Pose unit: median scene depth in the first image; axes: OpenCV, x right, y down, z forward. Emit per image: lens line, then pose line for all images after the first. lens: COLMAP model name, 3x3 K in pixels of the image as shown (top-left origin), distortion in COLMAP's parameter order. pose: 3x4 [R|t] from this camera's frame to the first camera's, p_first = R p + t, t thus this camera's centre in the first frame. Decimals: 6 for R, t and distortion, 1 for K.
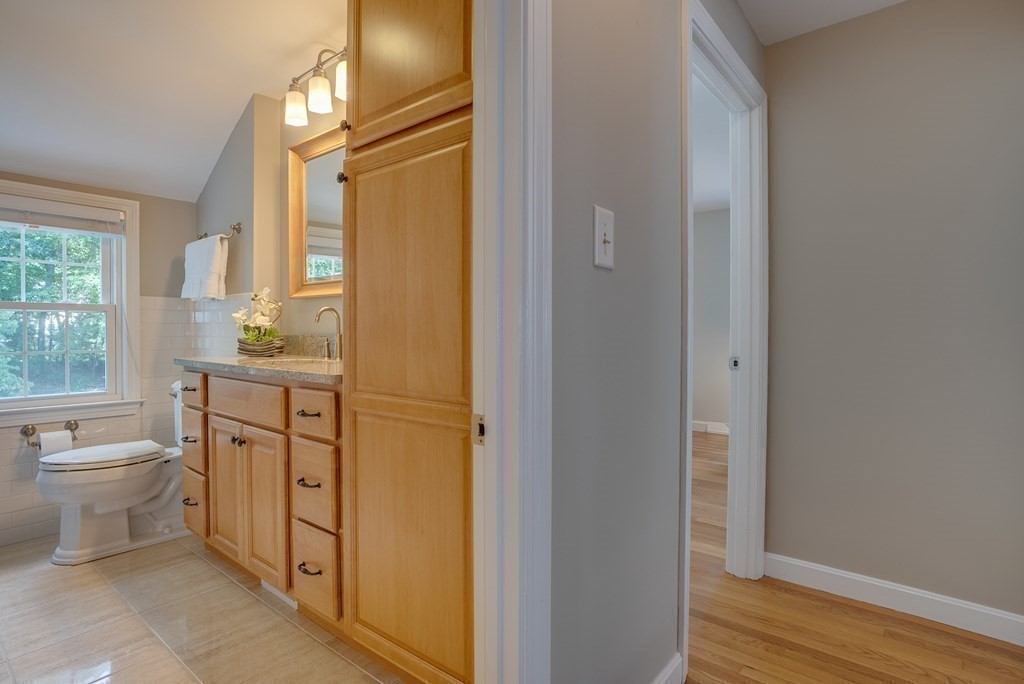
lens RADIAL K [[519.2, 0, 511.0], [0, 519.2, 334.9], [0, 0, 1]] dist [-0.061091, 0.031739]
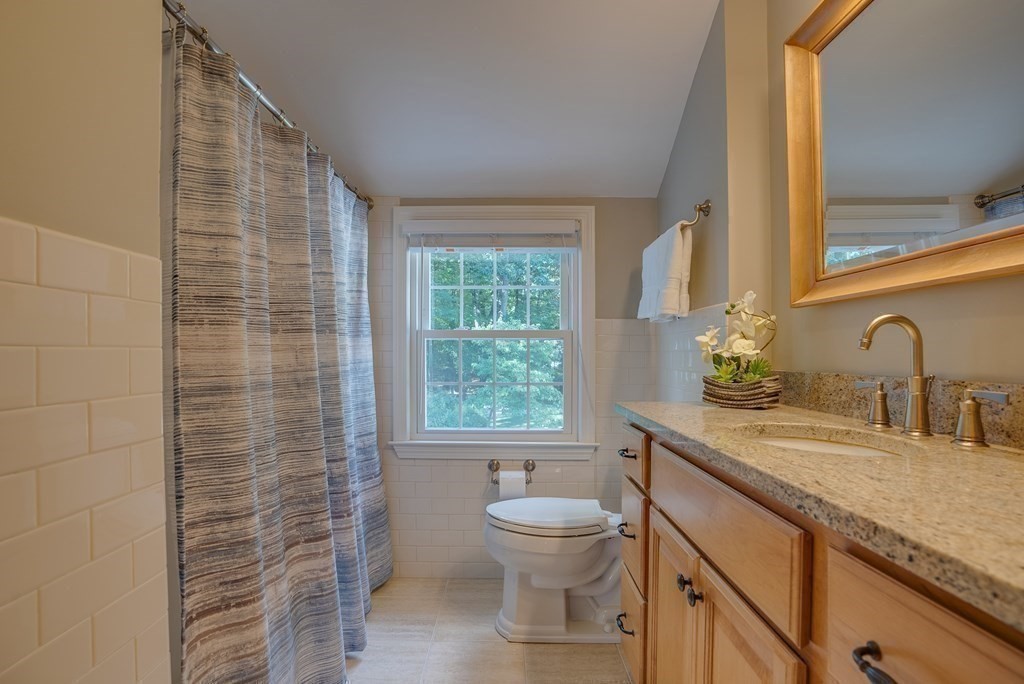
lens RADIAL K [[493.7, 0, 510.4], [0, 493.7, 357.1], [0, 0, 1]] dist [-0.071517, 0.029065]
pose [[0.625090, 0.003551, -0.780545, -0.213357], [-0.009277, 0.999953, -0.002881, -0.011759], [0.780498, 0.009042, 0.625093, 0.436527]]
